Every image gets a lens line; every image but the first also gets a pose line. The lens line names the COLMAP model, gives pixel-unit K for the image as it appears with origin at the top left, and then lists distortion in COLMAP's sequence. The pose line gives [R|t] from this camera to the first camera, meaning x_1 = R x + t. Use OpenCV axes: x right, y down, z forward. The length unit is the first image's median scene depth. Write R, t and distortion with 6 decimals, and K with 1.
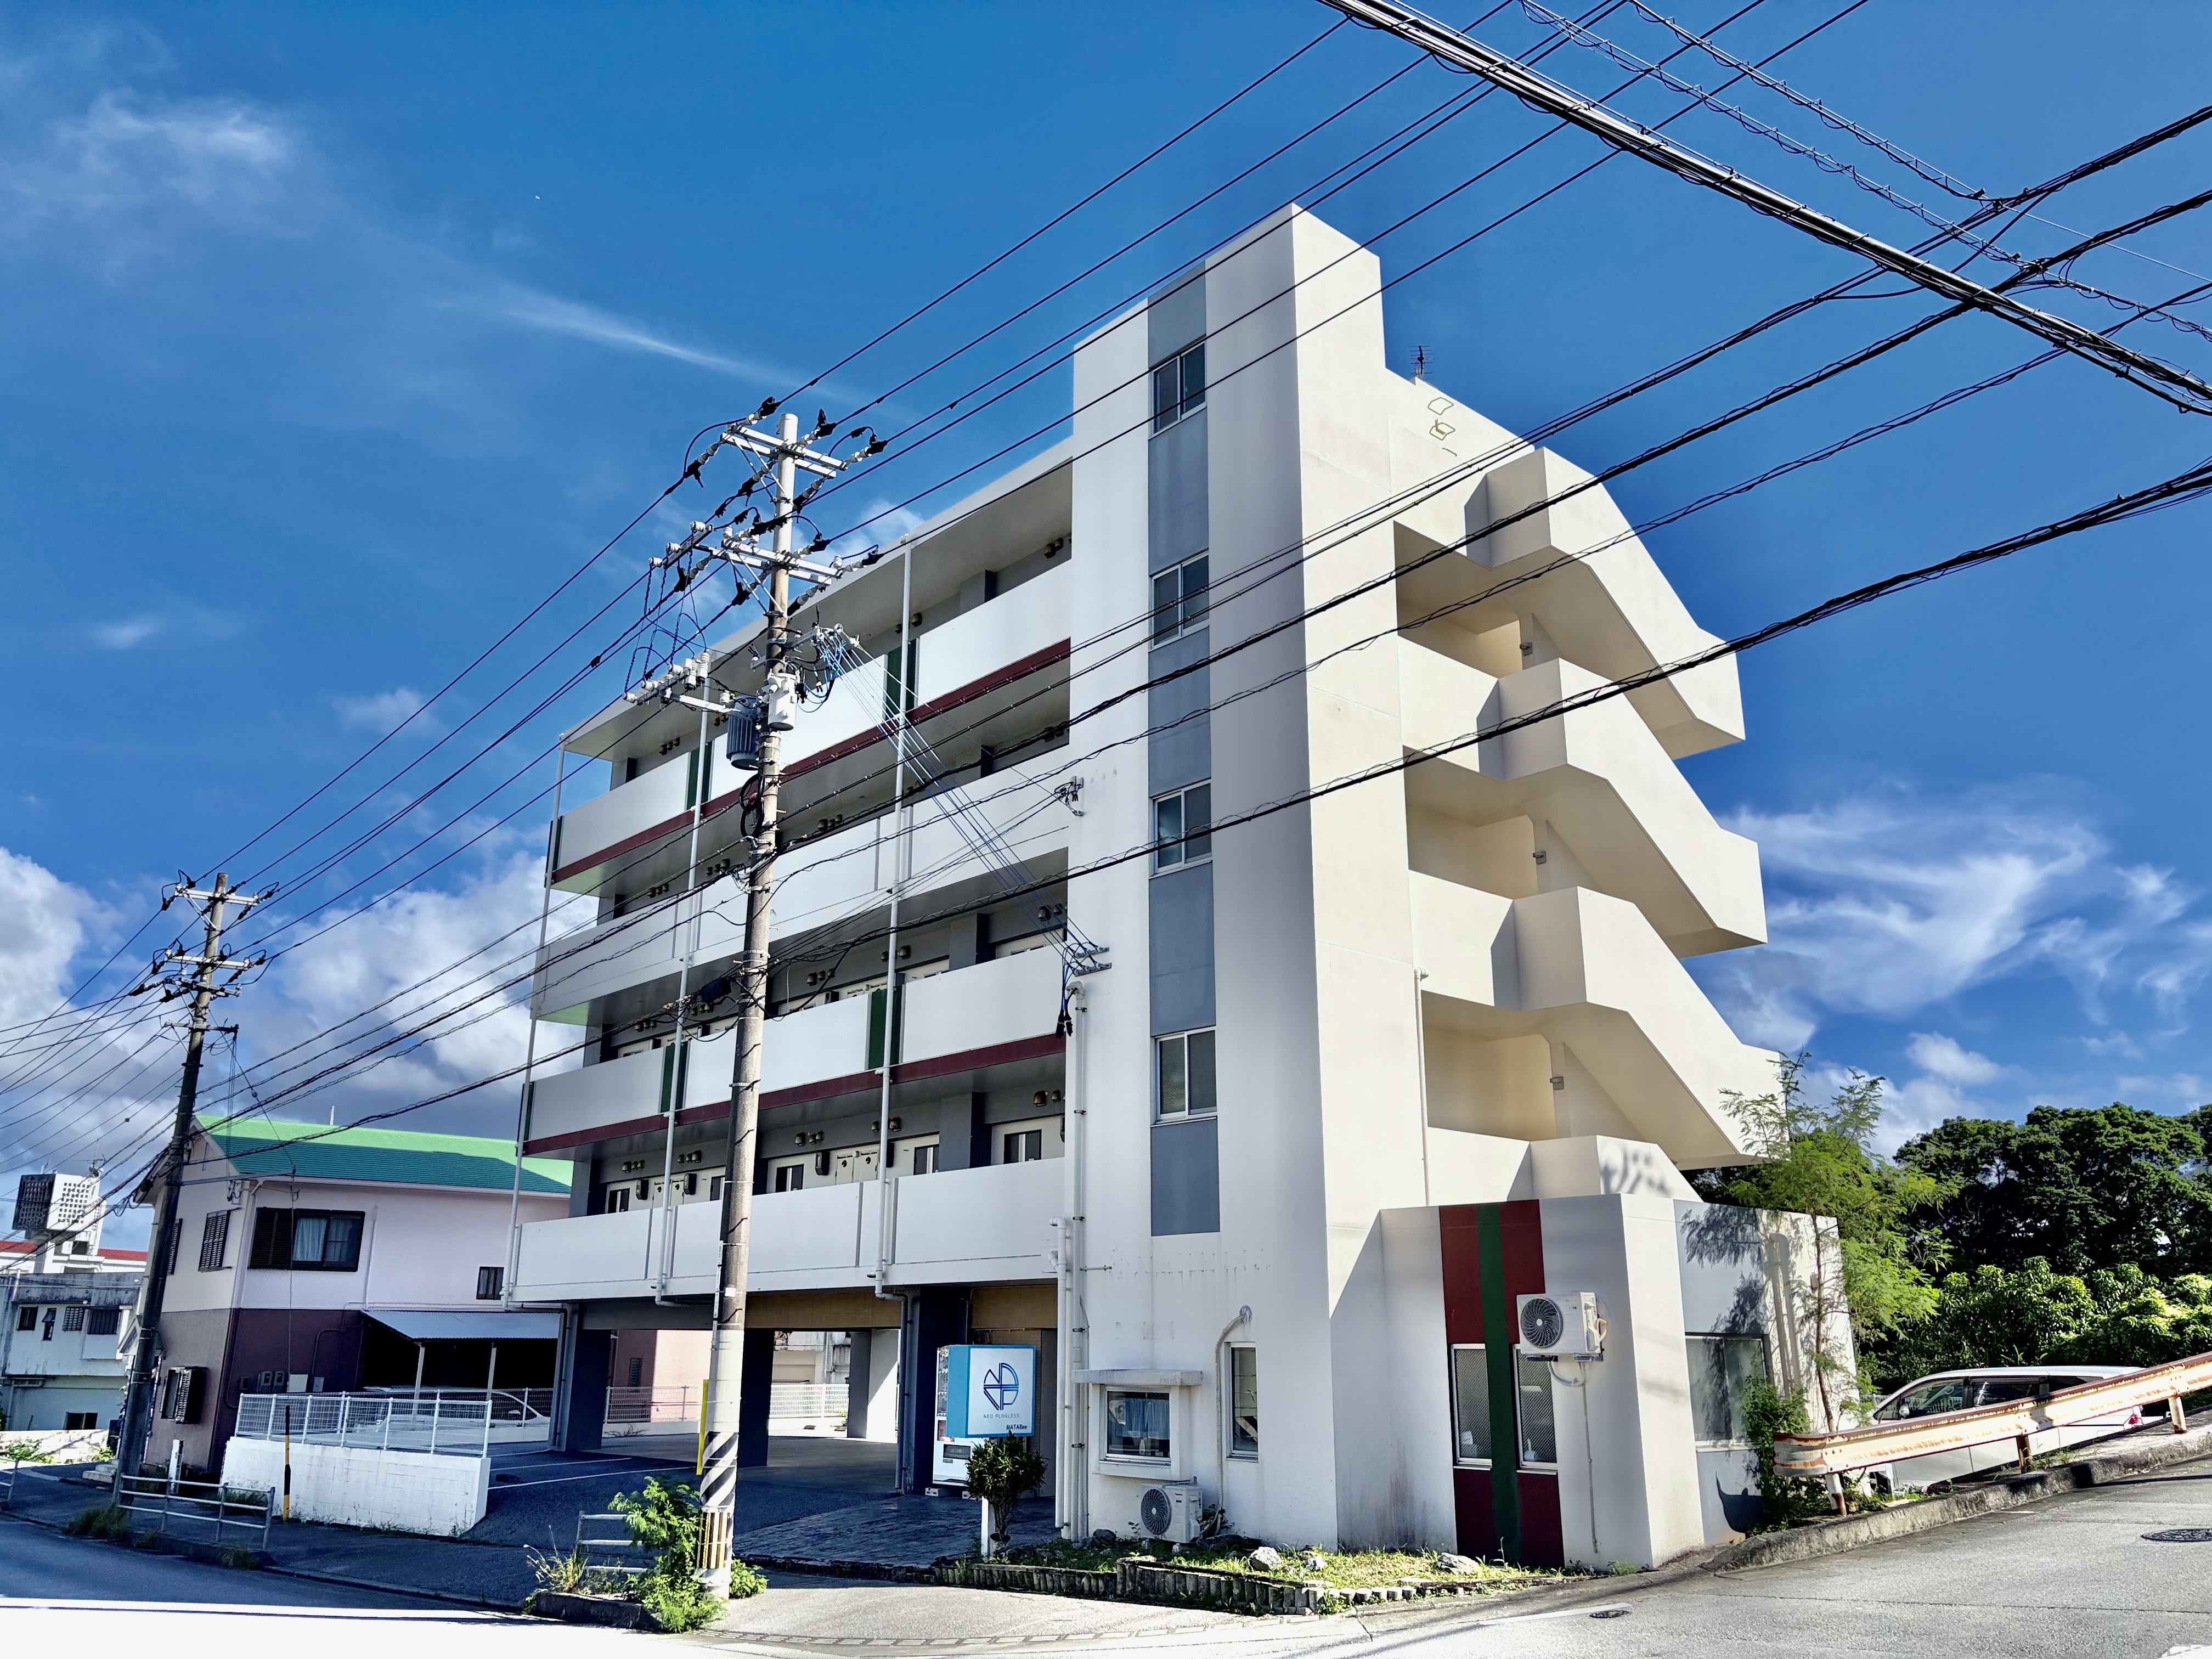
lens RADIAL K [[1697.4, 0, 1101.6], [0, 1697.4, 829.5], [0, 0, 1]] dist [0.028741, -0.014030]
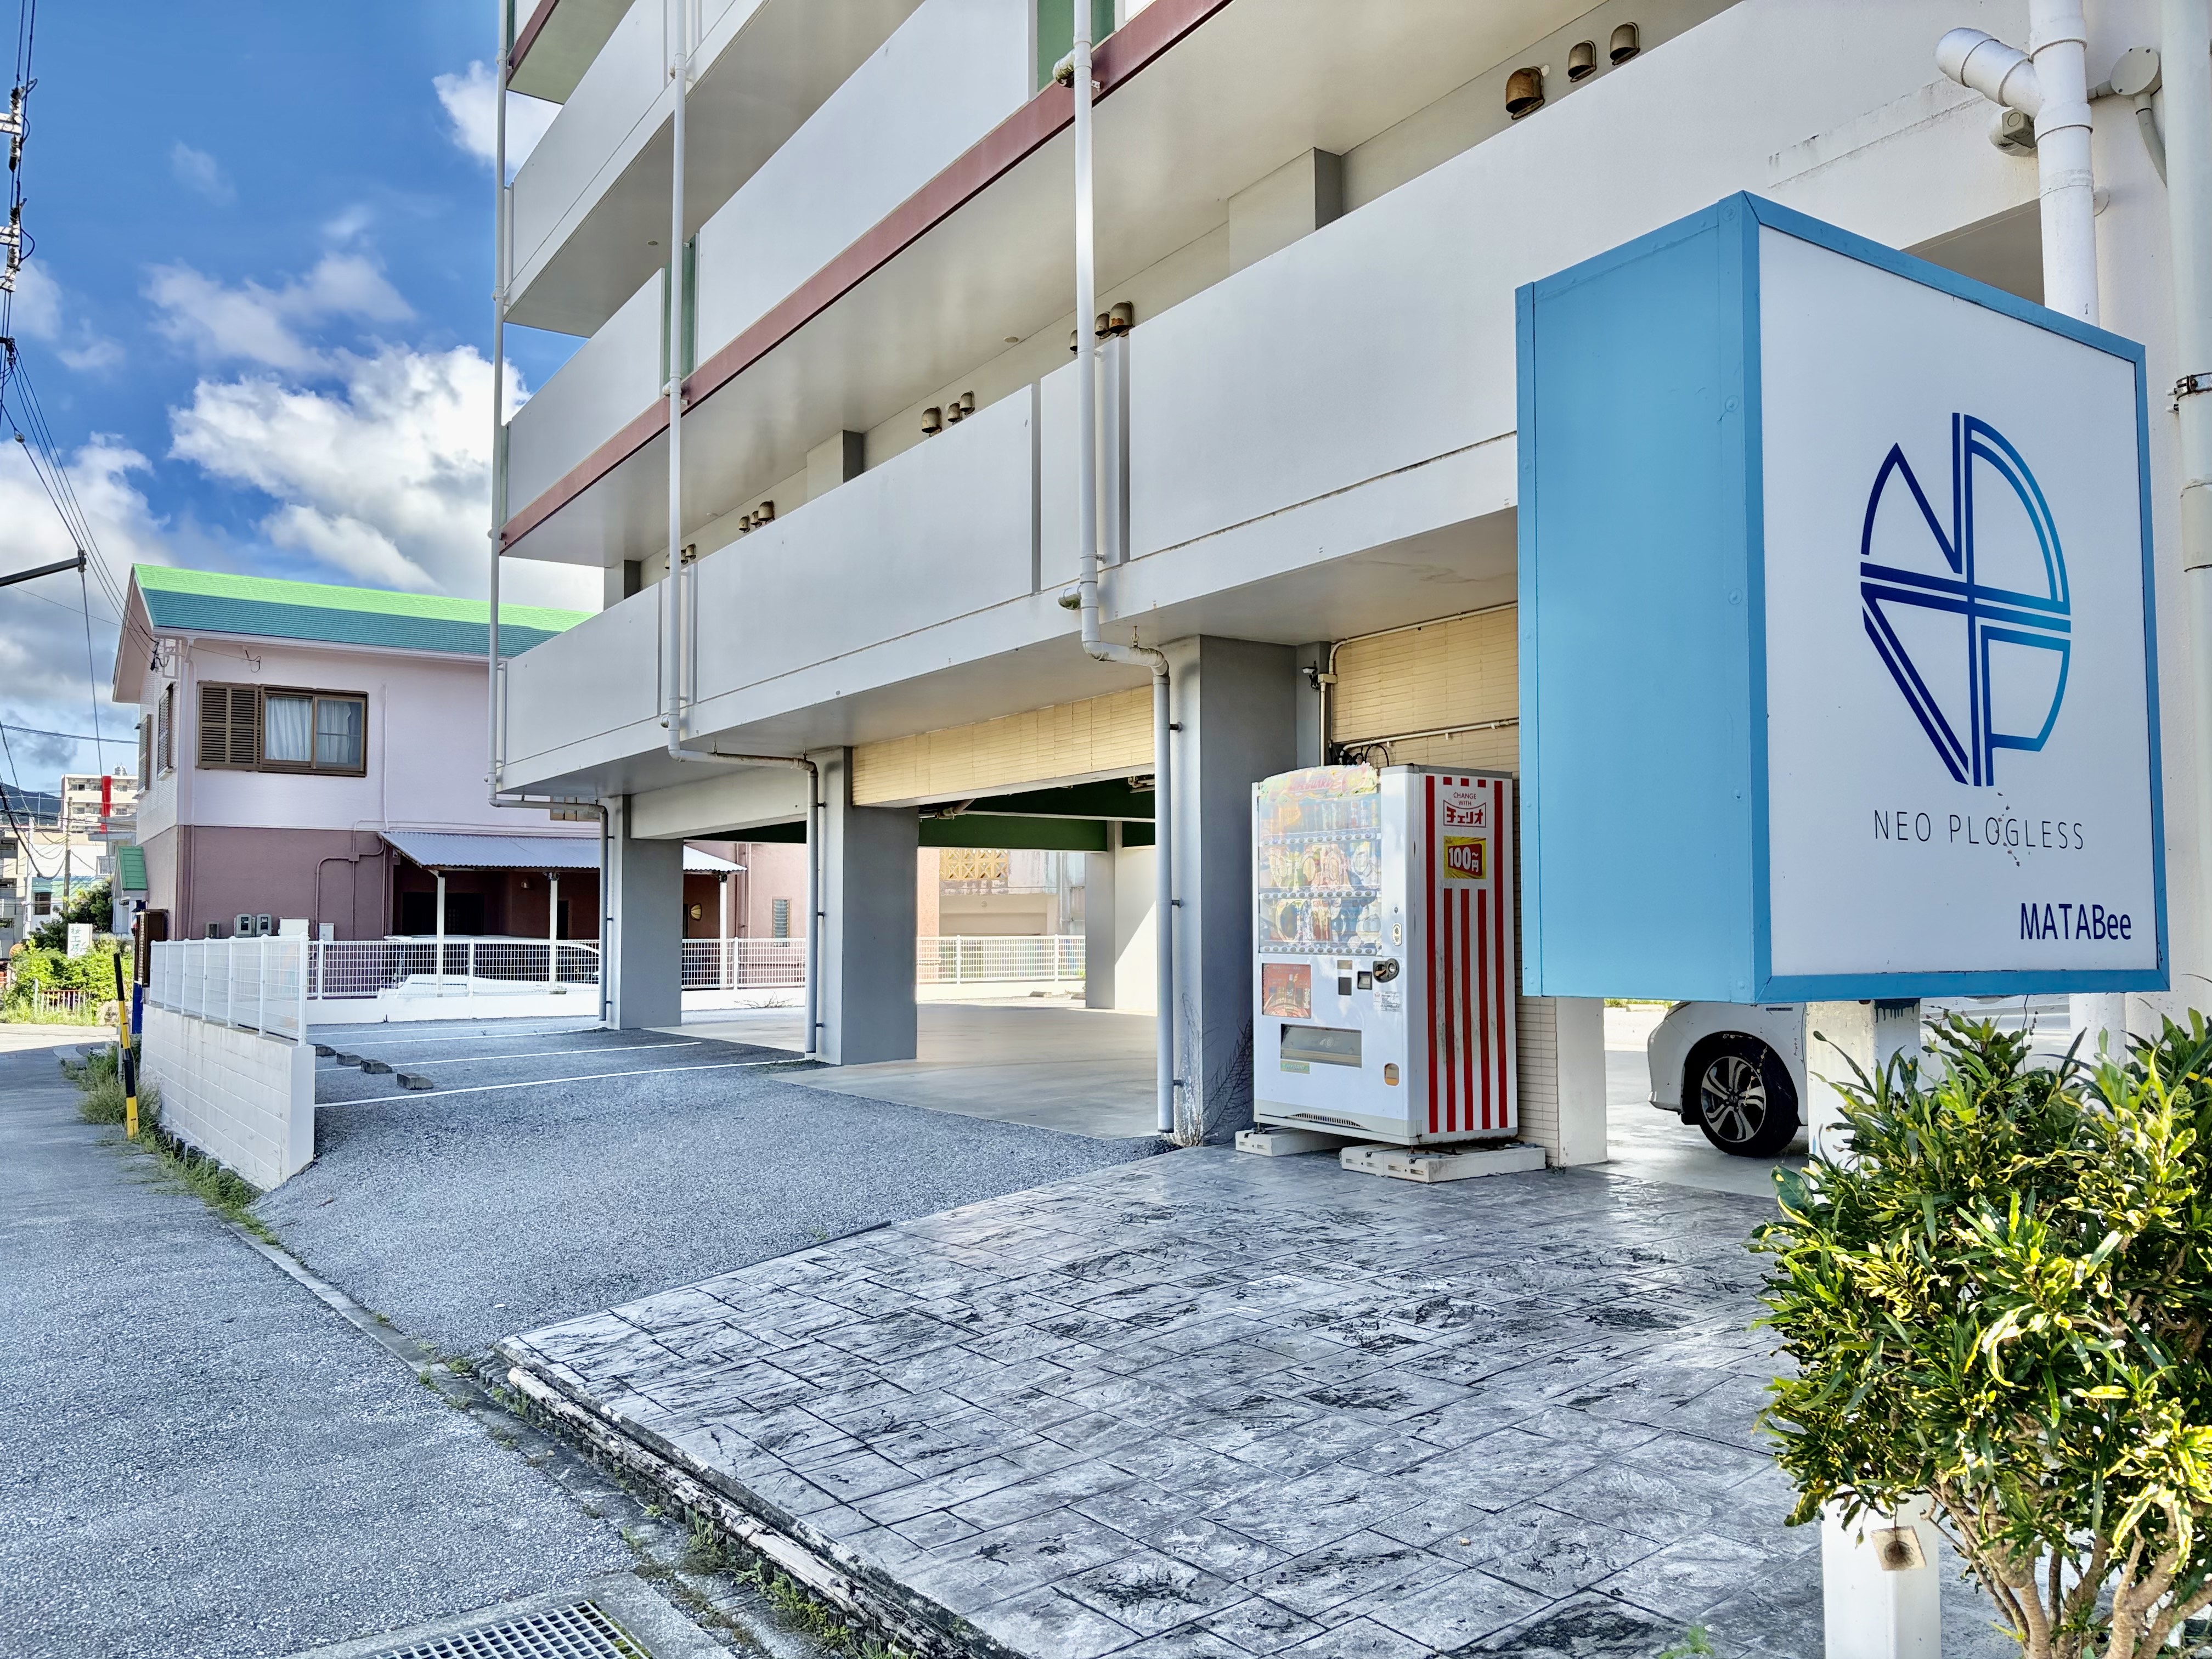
lens RADIAL K [[1697.4, 0, 1101.6], [0, 1697.4, 829.5], [0, 0, 1]] dist [0.028741, -0.014030]
pose [[0.988639, -0.016988, -0.149345, -0.059422], [0.051636, 0.971508, 0.231315, 0.182546], [0.141160, -0.236399, 0.961348, 0.510473]]
